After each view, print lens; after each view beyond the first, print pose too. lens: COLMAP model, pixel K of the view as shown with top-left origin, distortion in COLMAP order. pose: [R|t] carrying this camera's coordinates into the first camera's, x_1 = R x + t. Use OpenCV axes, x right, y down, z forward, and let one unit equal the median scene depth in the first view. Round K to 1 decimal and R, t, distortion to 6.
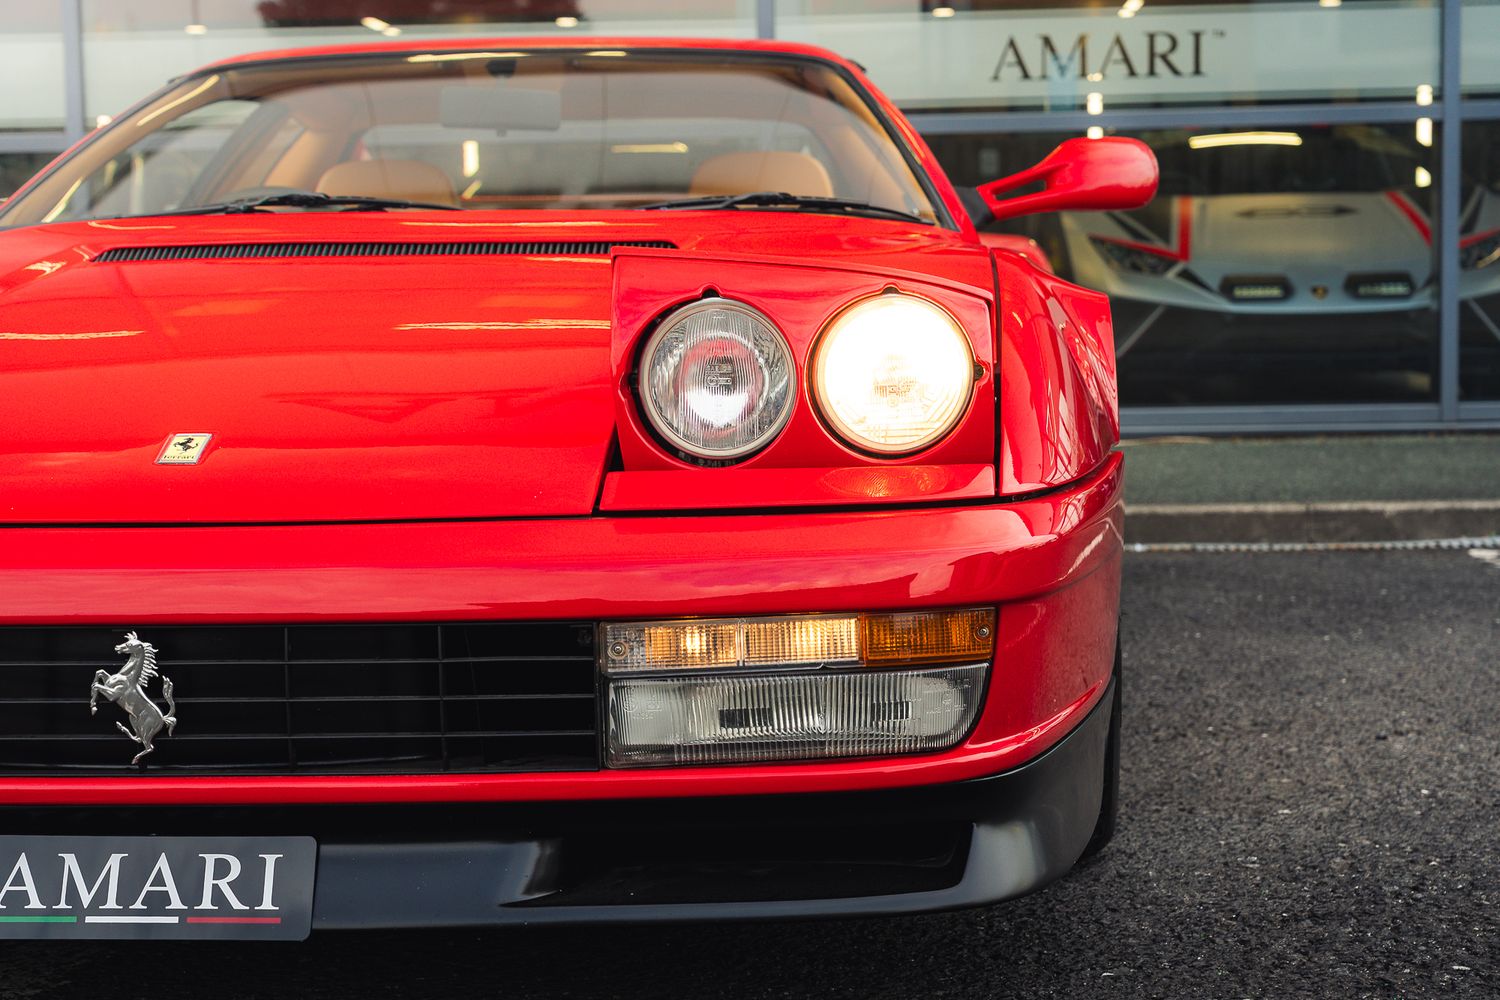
lens RADIAL K [[2476.4, 0, 742.5], [0, 2476.4, 501.1], [0, 0, 1]] dist [-0.000962, 0.042495]
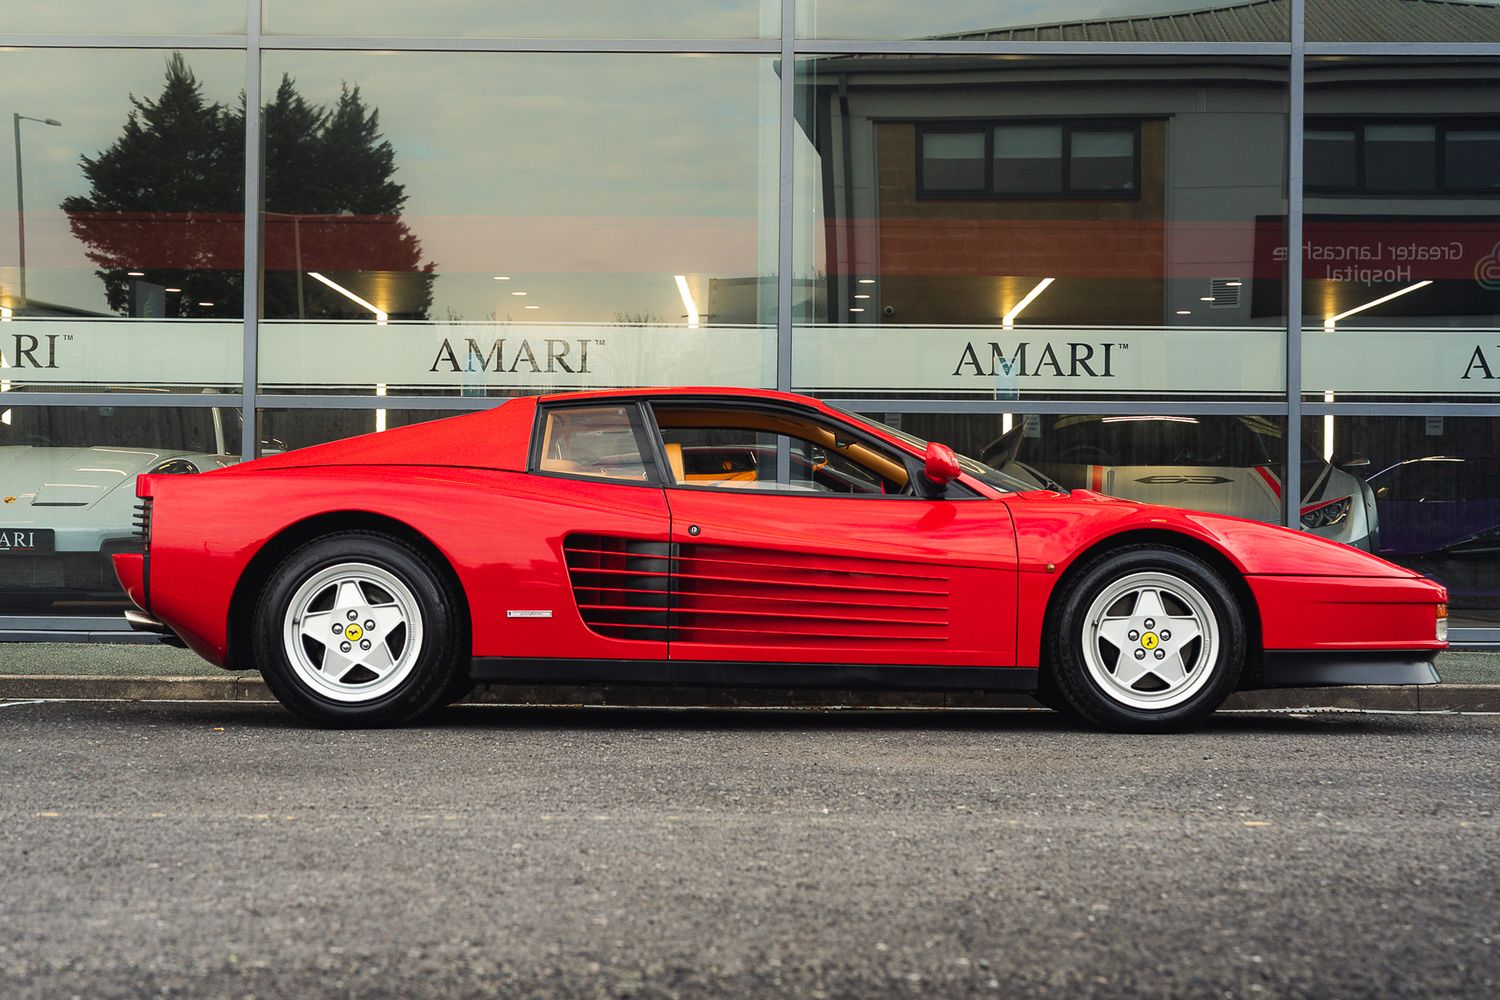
lens RADIAL K [[2968.2, 0, 762.6], [0, 2968.2, 492.1], [0, 0, 1]] dist [0.008944, -0.040384]
pose [[0.997530, 0.027589, 0.064600, -0.246737], [-0.020486, 0.993925, -0.108138, 0.160034], [-0.067190, 0.106548, 0.992035, -1.355702]]
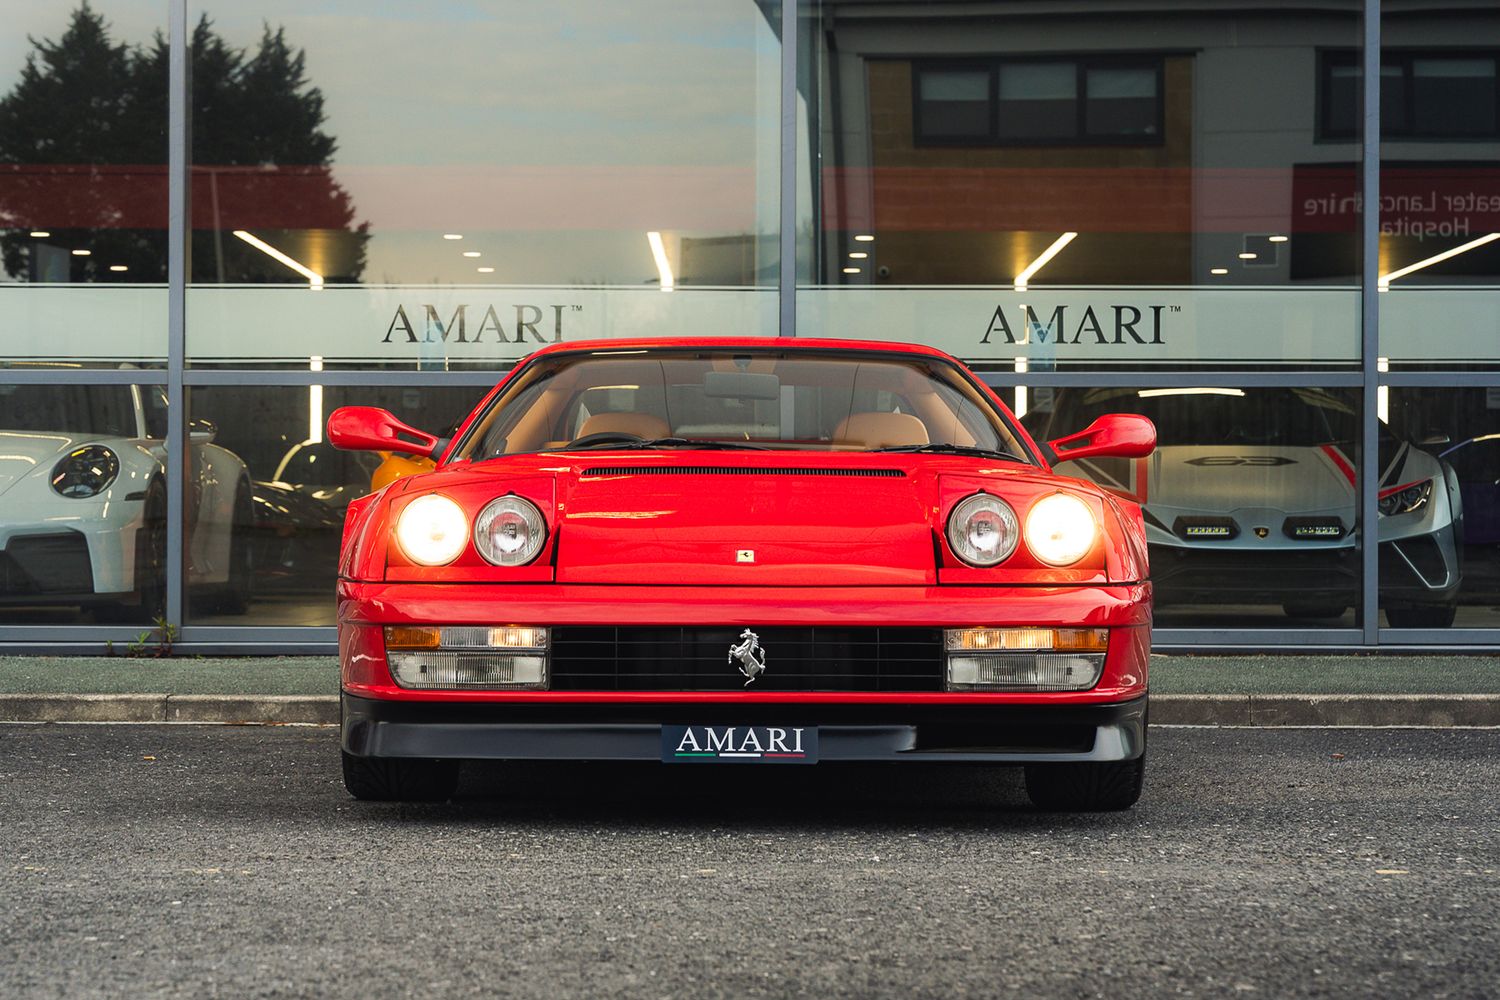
lens RADIAL K [[3298.1, 0, 744.2], [0, 3298.1, 502.2], [0, 0, 1]] dist [-0.000047, 0.021047]
pose [[0.997454, 0.021077, 0.068132, -0.274182], [-0.014202, 0.994899, -0.099871, 0.144859], [-0.069889, 0.098649, 0.992665, -1.246814]]
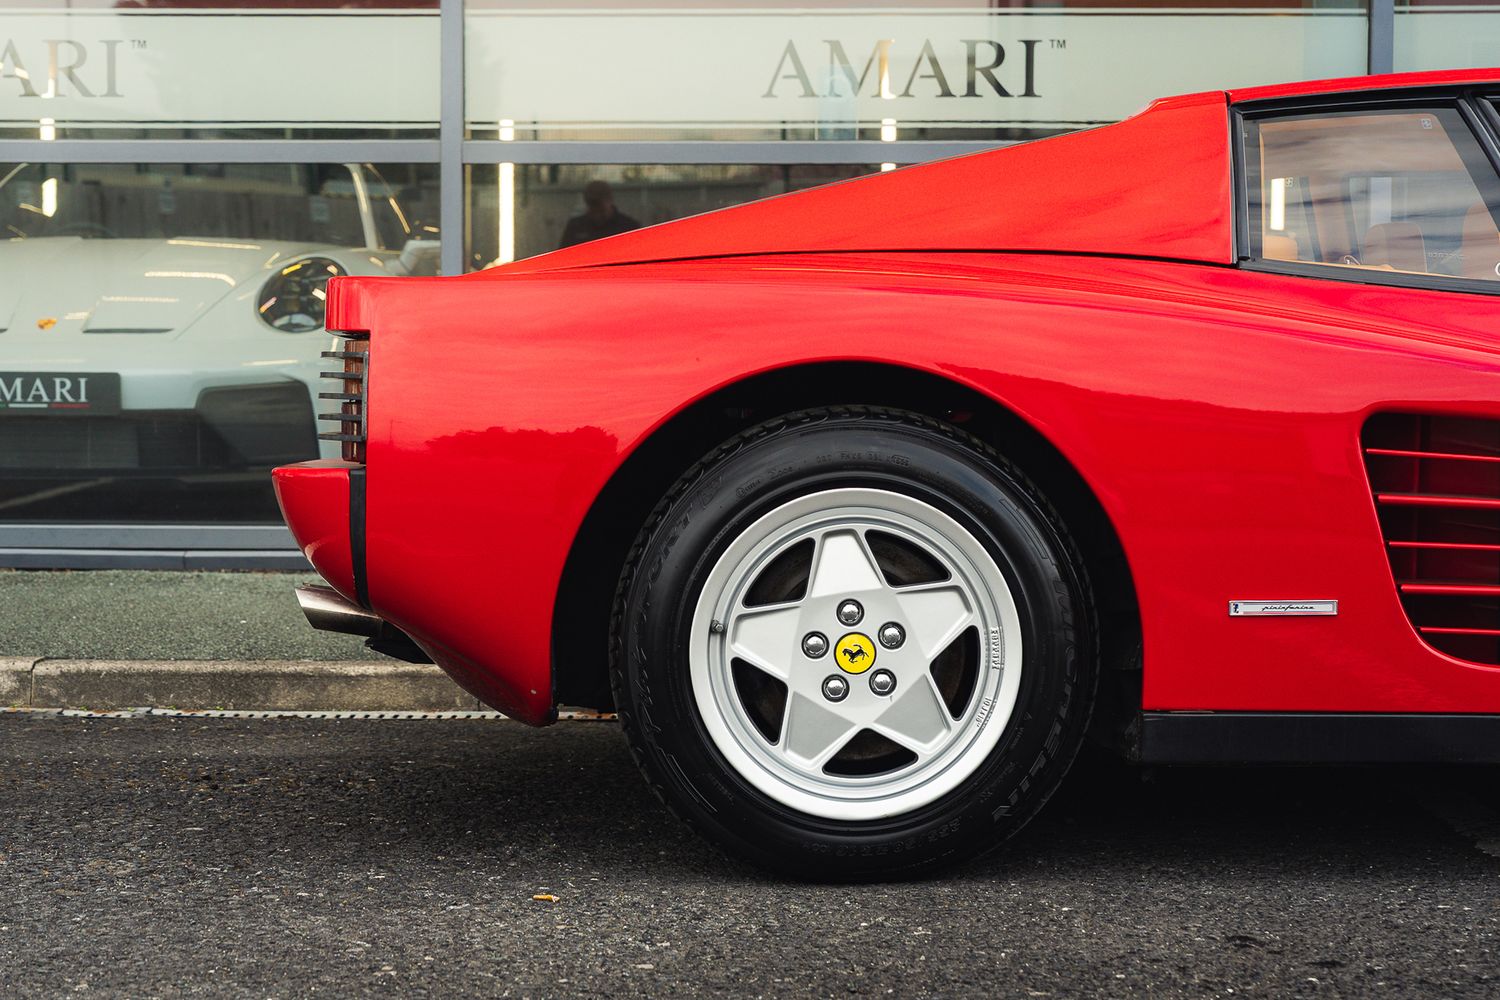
lens RADIAL K [[2968.2, 0, 762.6], [0, 2968.2, 492.1], [0, 0, 1]] dist [0.008944, -0.040384]
pose [[0.998689, 0.016337, 0.048517, -0.533369], [-0.014283, 0.998999, -0.042385, -0.012194], [-0.049161, 0.041637, 0.997923, 0.254646]]
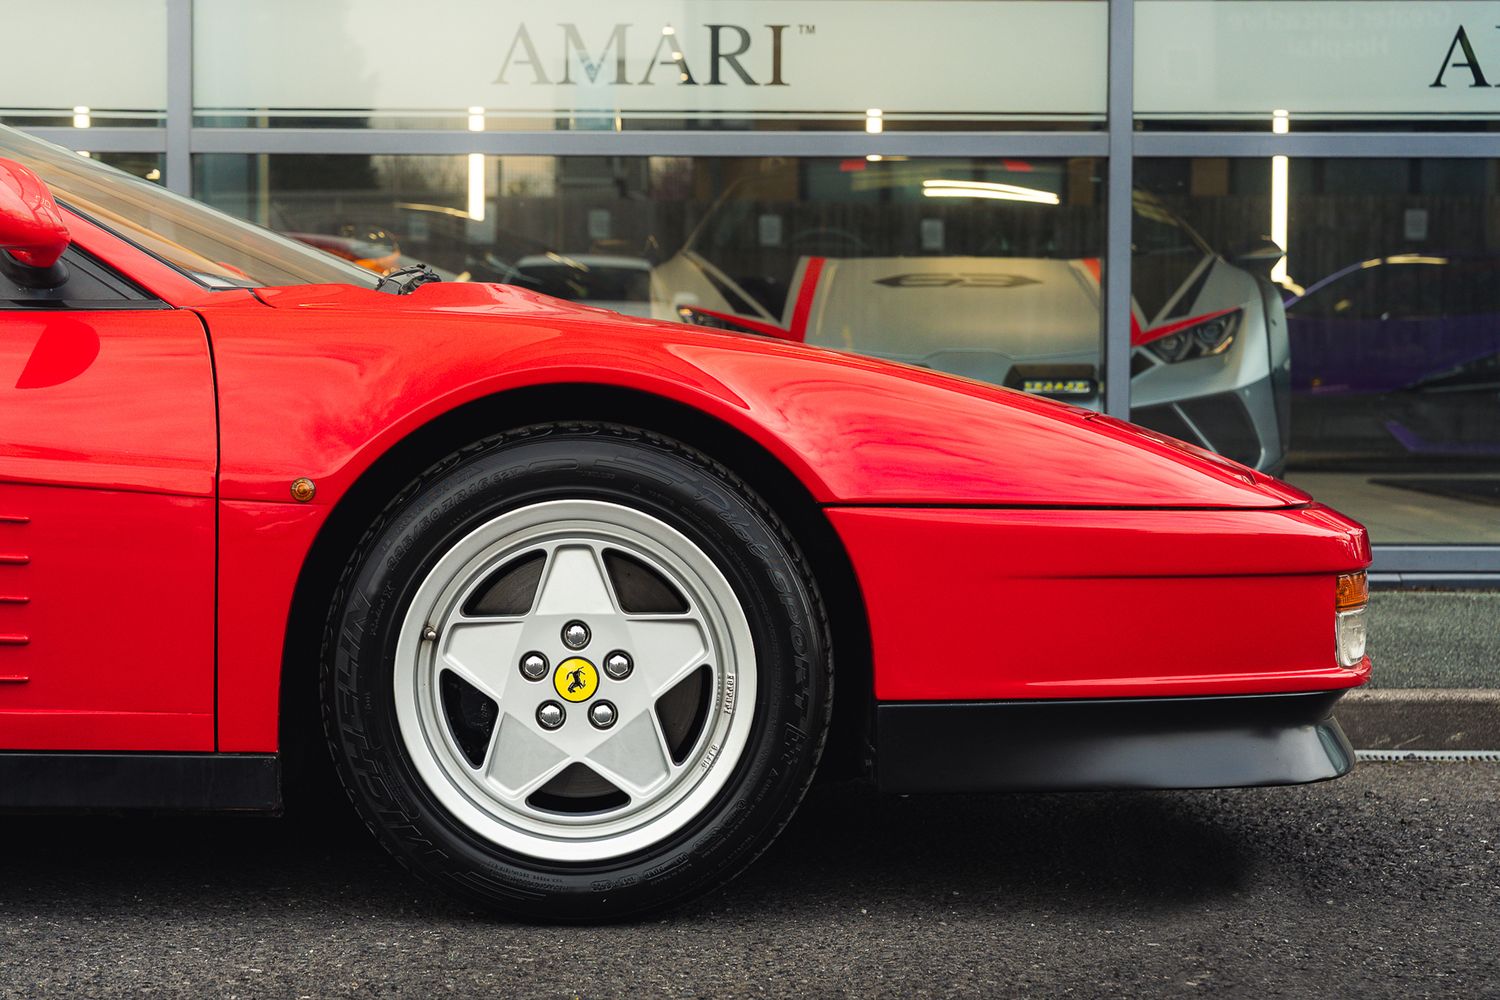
lens RADIAL K [[3014.7, 0, 751.2], [0, 3014.7, 468.3], [0, 0, 1]] dist [0.000321, 0.025857]
pose [[0.997396, 0.021379, 0.068872, 0.281636], [-0.017446, 0.998210, -0.057201, -0.023267], [-0.069971, 0.055850, 0.995984, 0.310920]]
